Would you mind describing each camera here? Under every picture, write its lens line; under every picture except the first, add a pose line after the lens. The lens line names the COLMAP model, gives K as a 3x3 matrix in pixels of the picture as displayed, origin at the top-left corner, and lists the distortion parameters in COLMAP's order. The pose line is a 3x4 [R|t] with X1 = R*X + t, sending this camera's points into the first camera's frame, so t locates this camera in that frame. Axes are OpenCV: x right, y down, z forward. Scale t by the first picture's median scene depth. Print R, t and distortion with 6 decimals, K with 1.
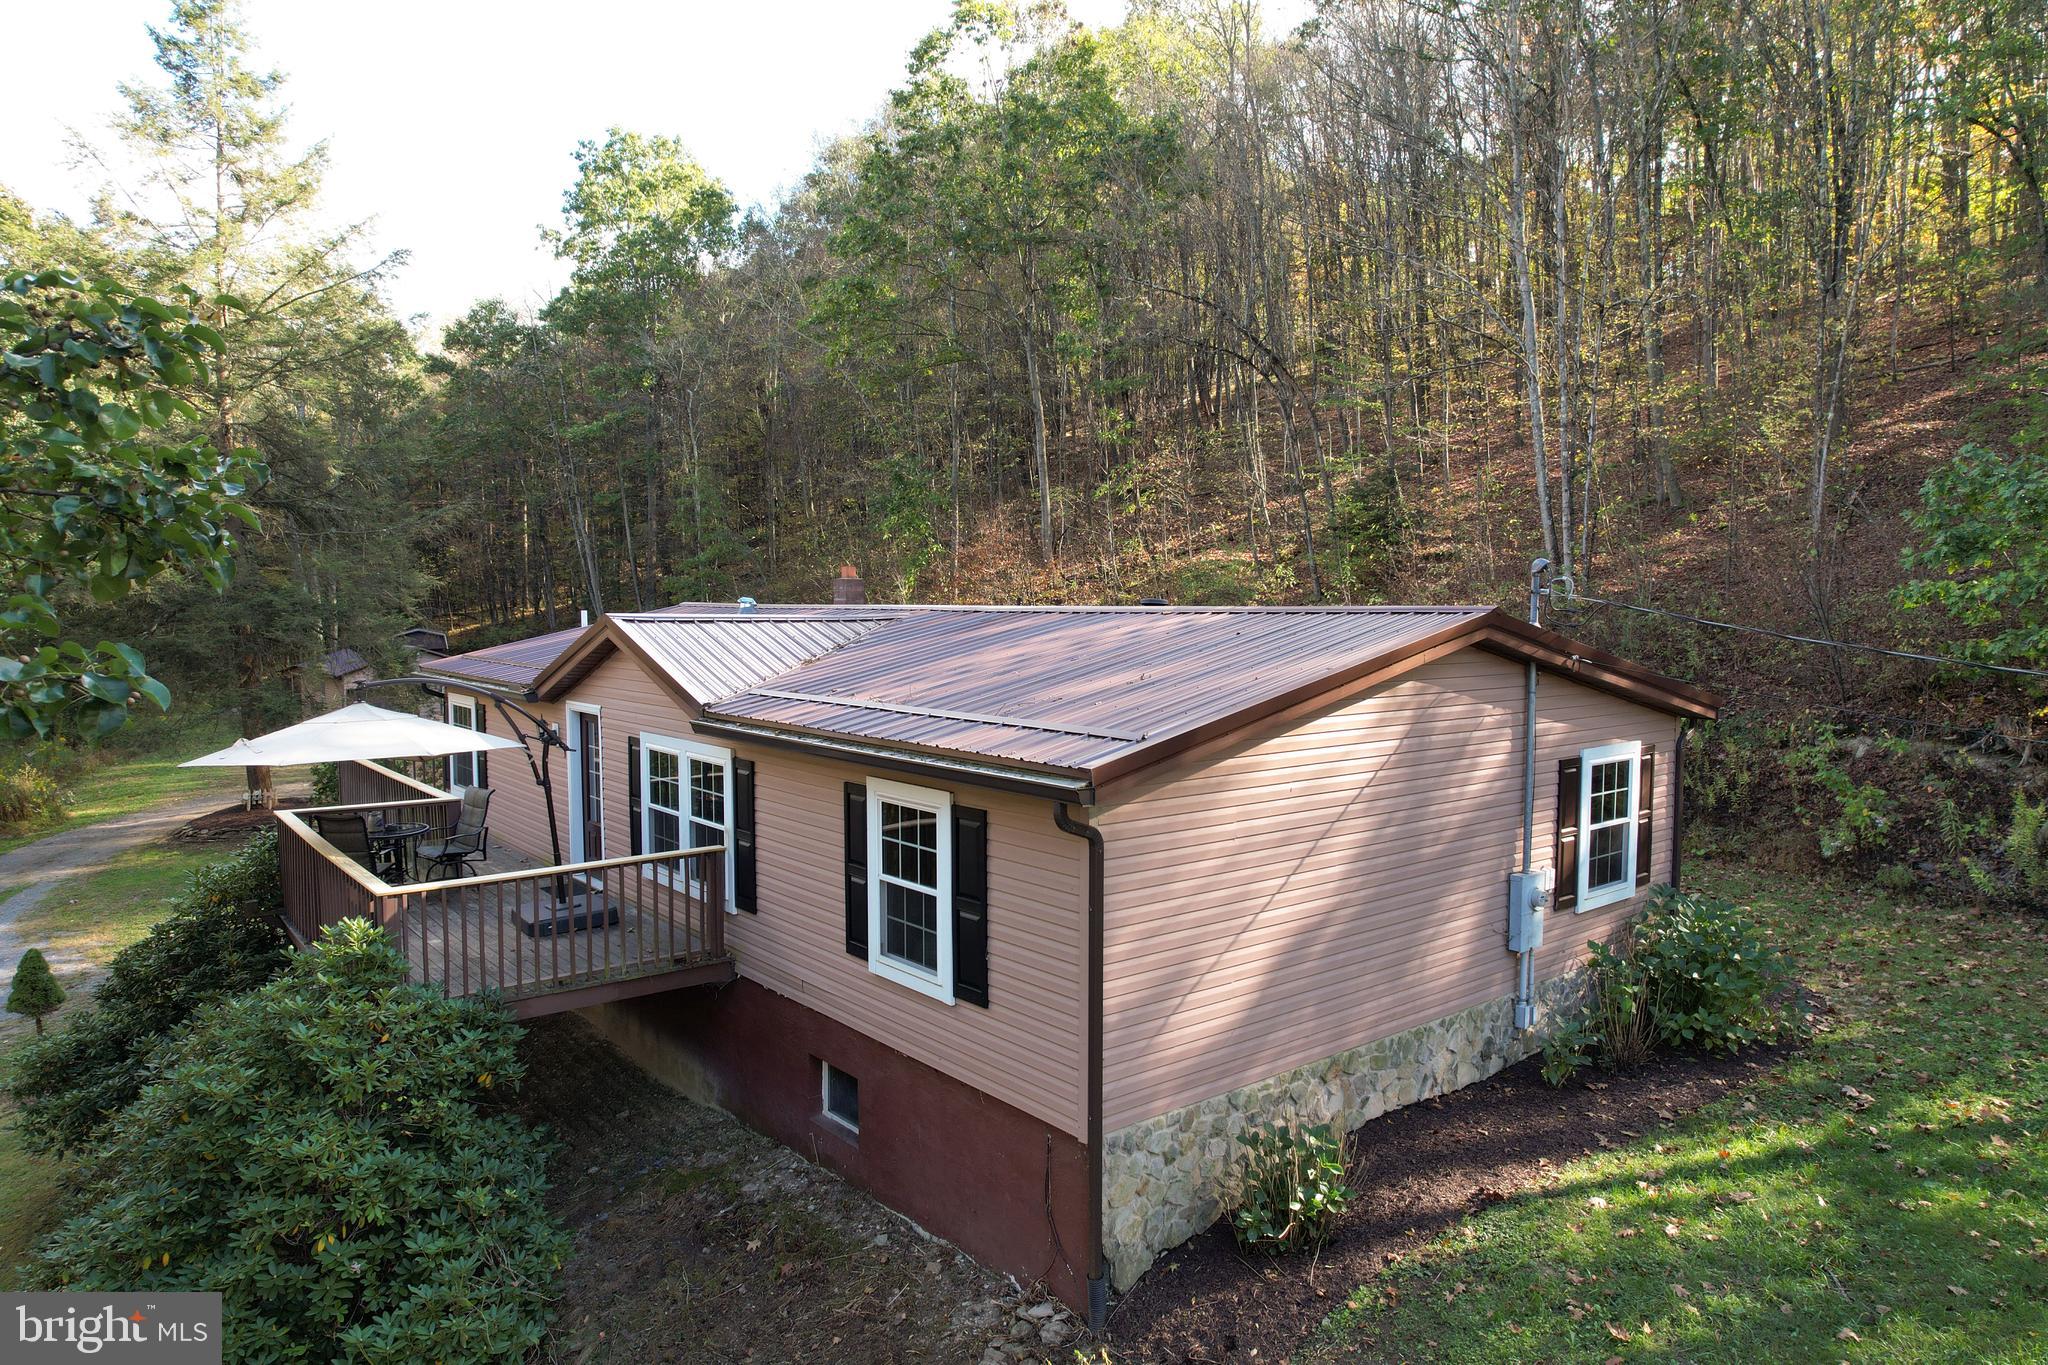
lens RADIAL K [[1318.8, 0, 1024.0], [0, 1318.8, 682.5], [0, 0, 1]] dist [-0.074483, 0.083577]
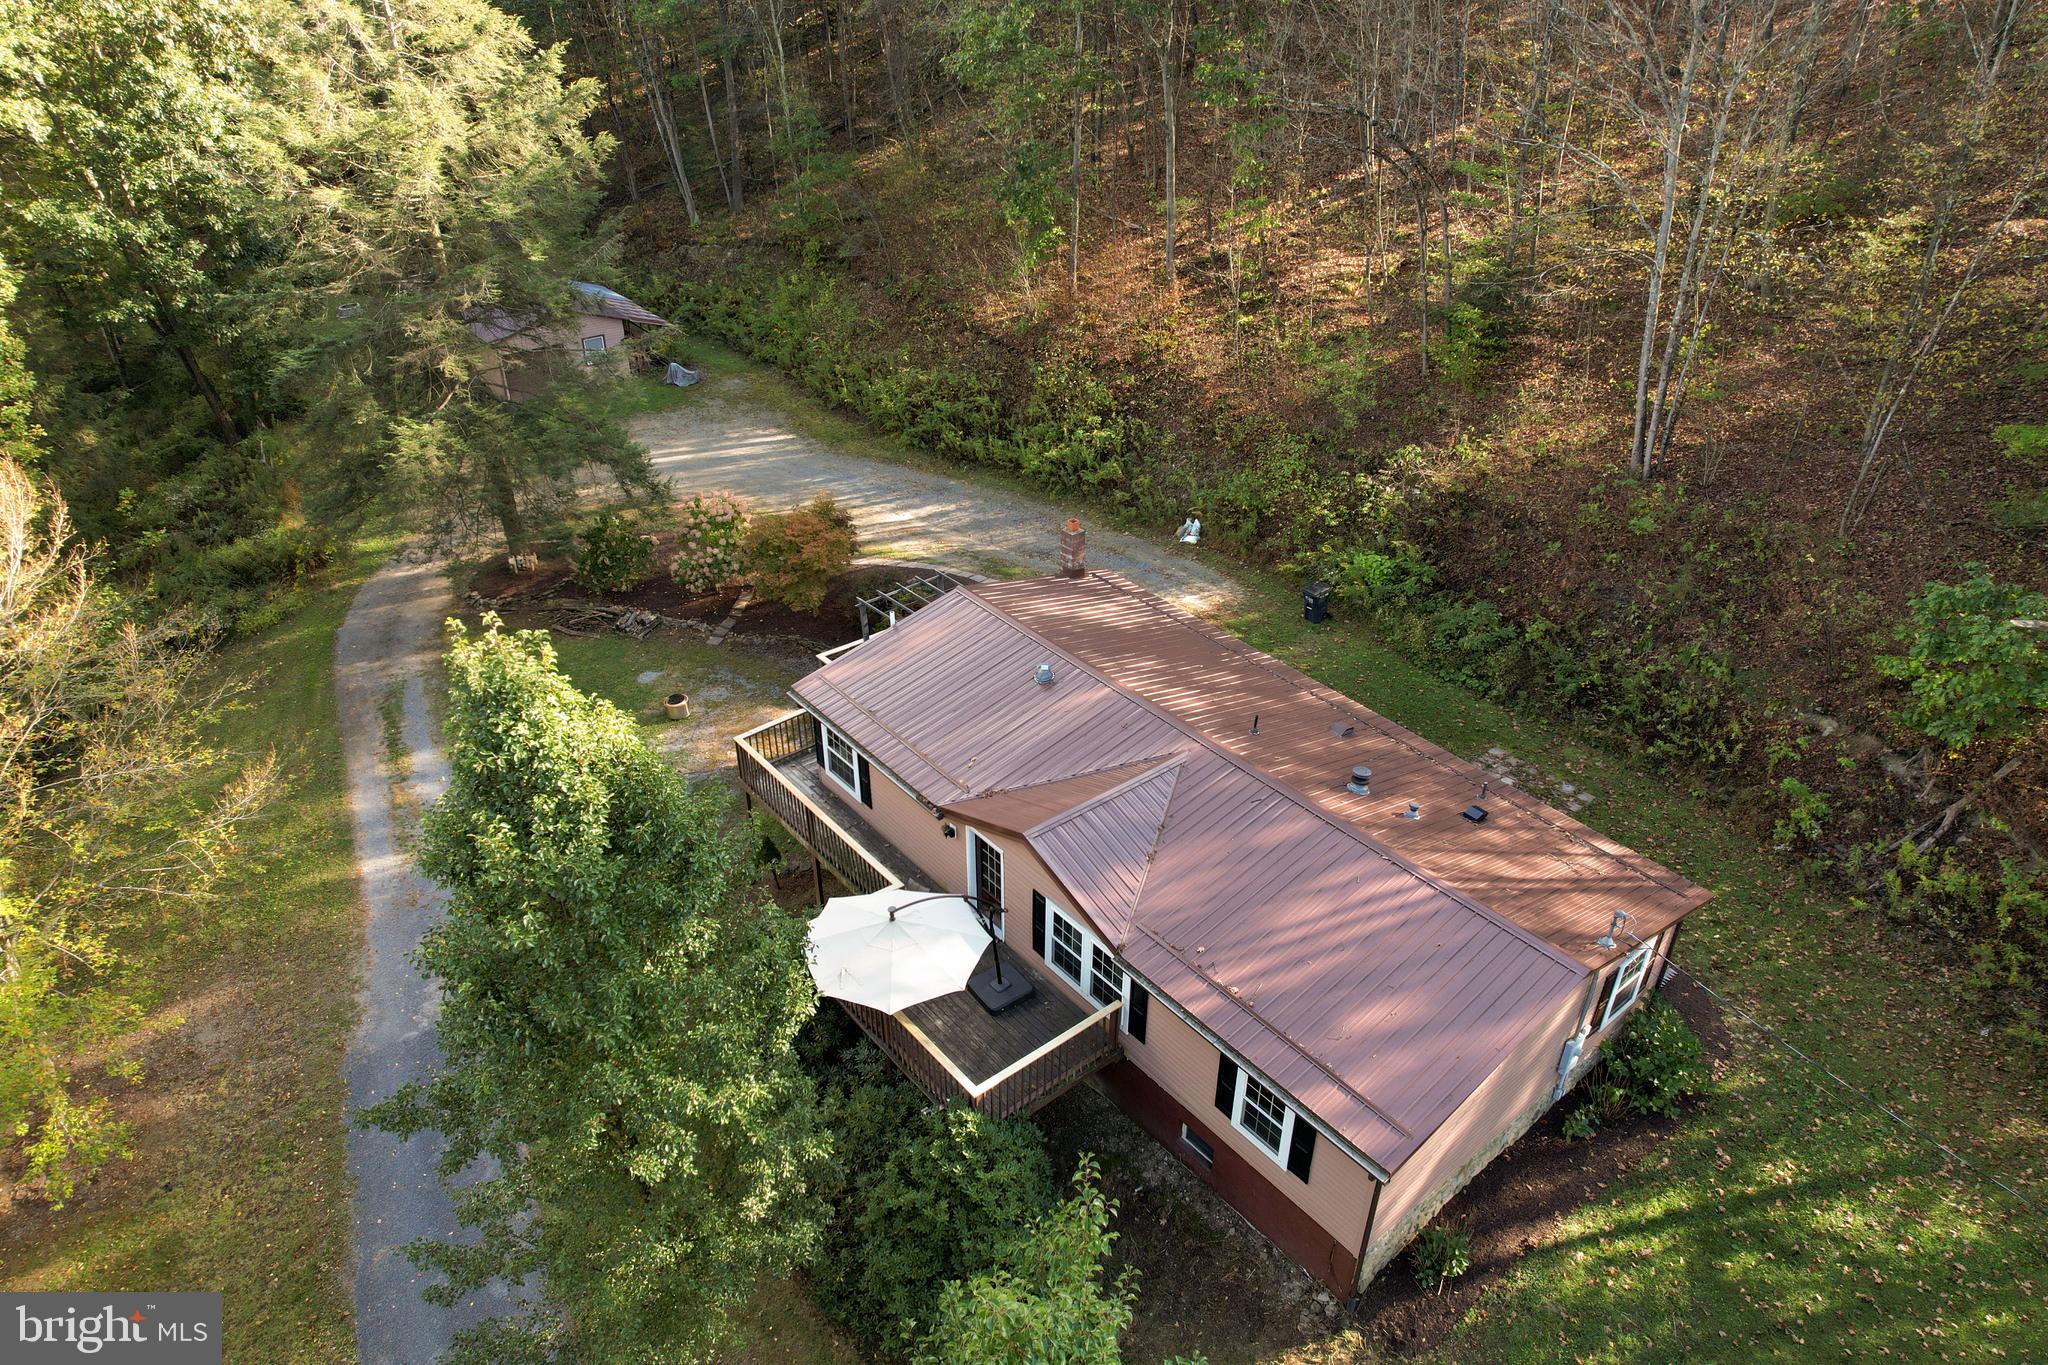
lens RADIAL K [[1318.8, 0, 1024.0], [0, 1318.8, 682.5], [0, 0, 1]] dist [-0.074483, 0.083577]
pose [[0.999978, 0.003176, -0.005738, -0.456123], [-0.000201, 0.889353, 0.457222, -1.373492], [0.006555, -0.457211, 0.889334, -0.476517]]
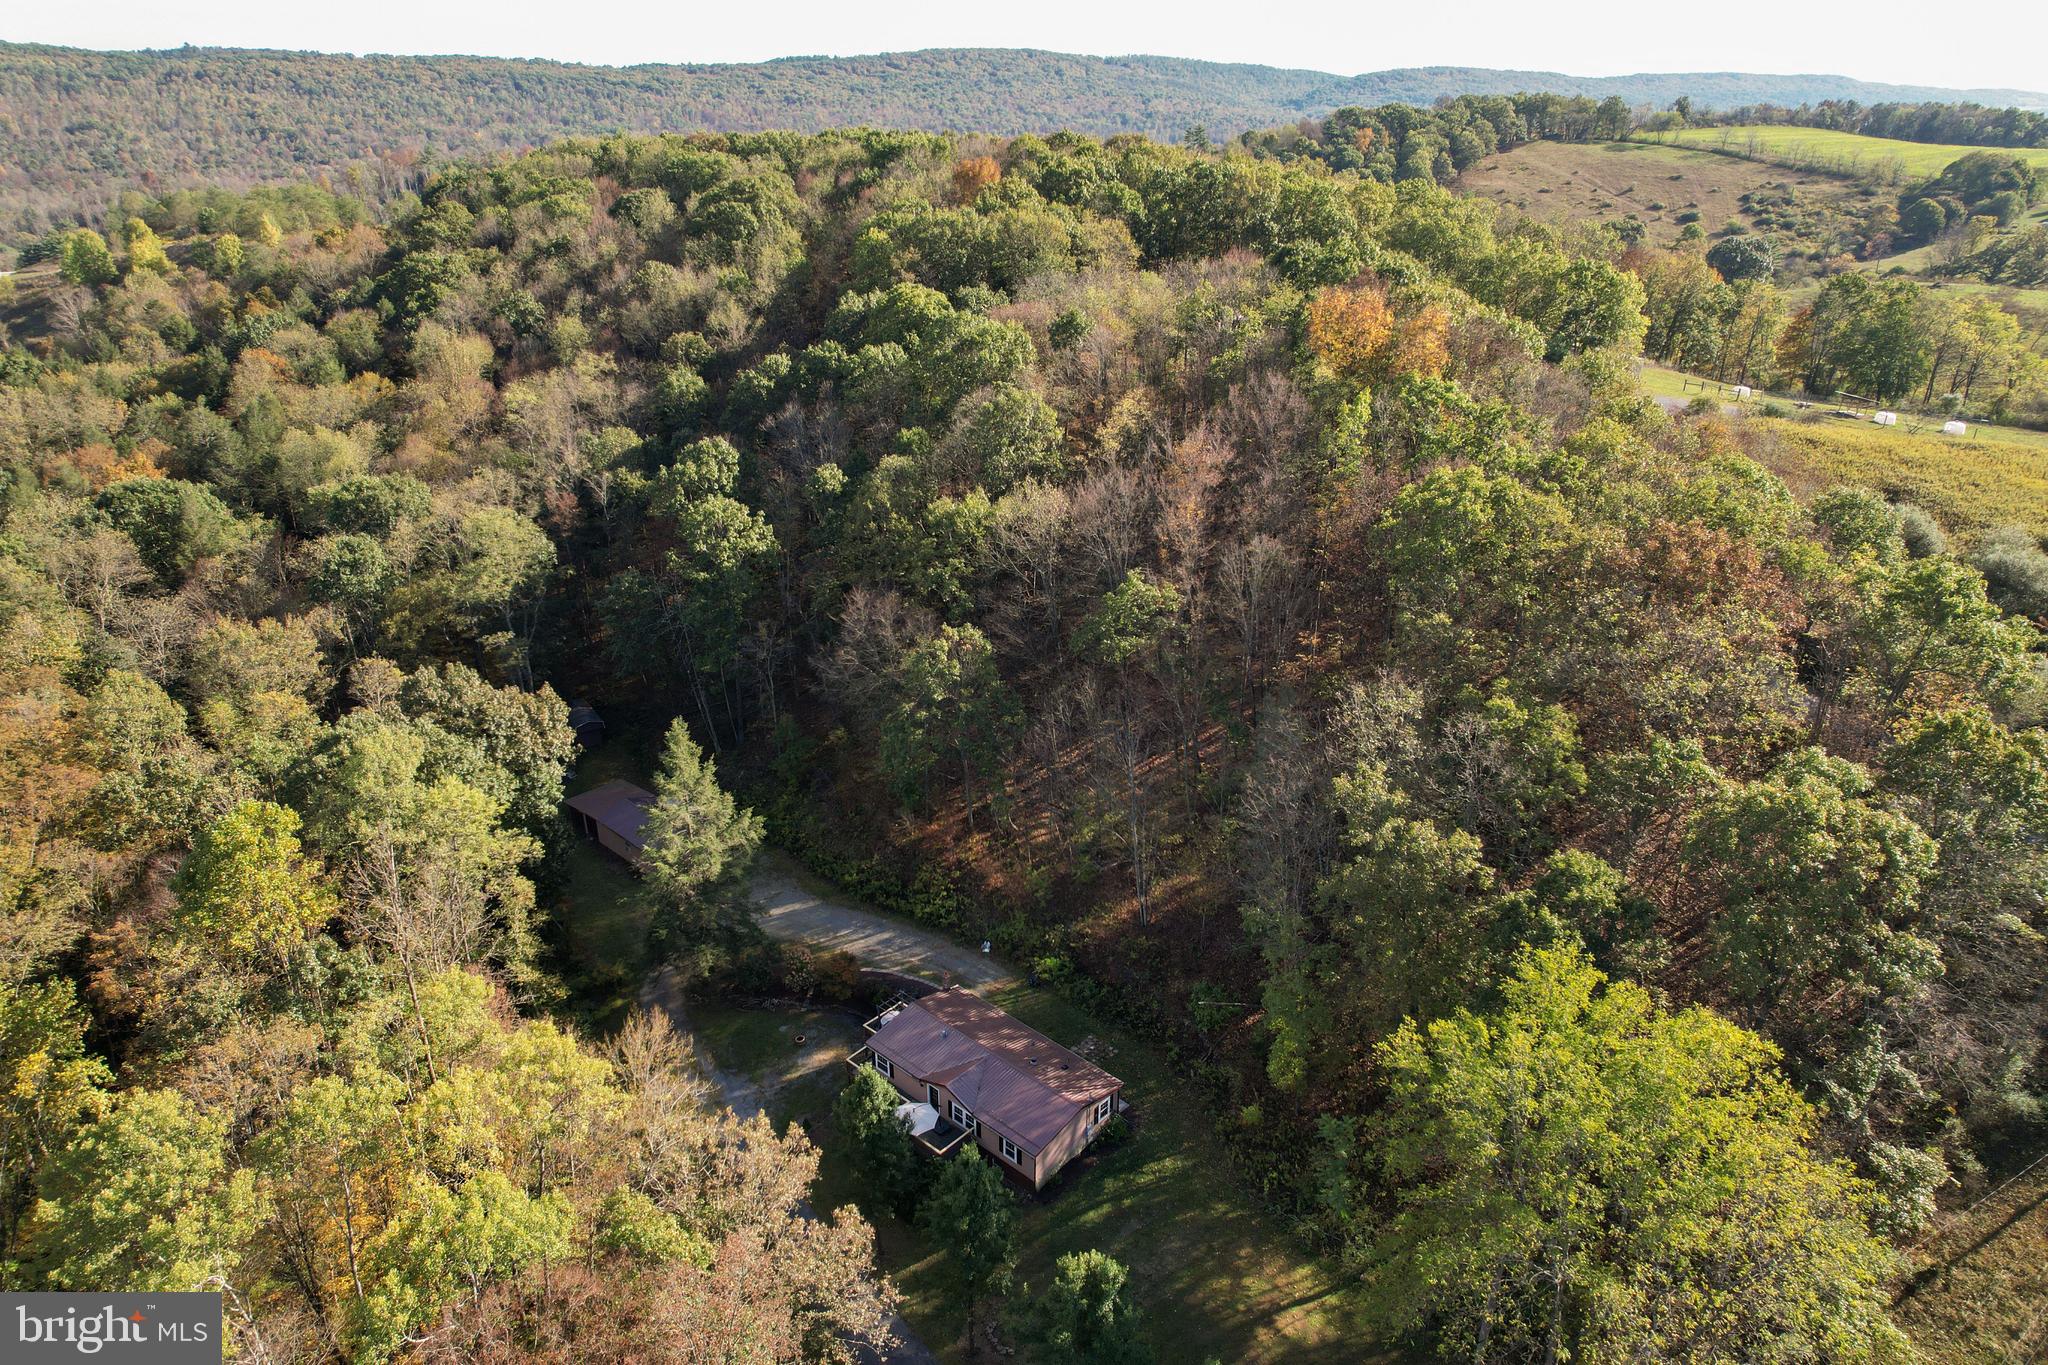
lens RADIAL K [[1335.4, 0, 1023.4], [0, 1335.4, 645.1], [0, 0, 1]] dist [-0.064370, 0.056271]
pose [[0.989178, -0.055419, 0.135851, -0.999880], [0.010864, 0.951045, 0.308860, -5.654080], [-0.146317, -0.304042, 0.941355, -6.130745]]
